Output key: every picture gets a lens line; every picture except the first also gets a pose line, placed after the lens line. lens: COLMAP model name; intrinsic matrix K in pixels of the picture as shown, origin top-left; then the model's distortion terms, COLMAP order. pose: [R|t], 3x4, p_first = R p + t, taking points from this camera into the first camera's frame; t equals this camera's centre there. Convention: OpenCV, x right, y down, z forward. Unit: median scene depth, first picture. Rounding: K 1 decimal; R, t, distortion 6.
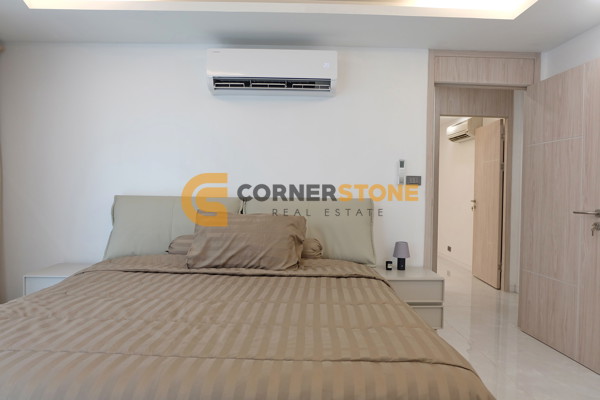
lens RADIAL K [[410.5, 0, 302.6], [0, 410.5, 194.4], [0, 0, 1]] dist [-0.066844, 0.092199]
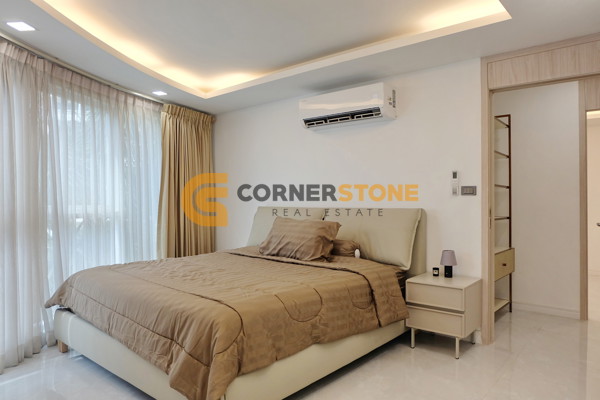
lens RADIAL K [[410.5, 0, 302.6], [0, 410.5, 194.4], [0, 0, 1]] dist [-0.066844, 0.092199]
pose [[0.748900, -0.023981, -0.662248, 0.670166], [0.004535, 0.999507, -0.031066, 0.005191], [0.662667, 0.020262, 0.748640, -0.023643]]
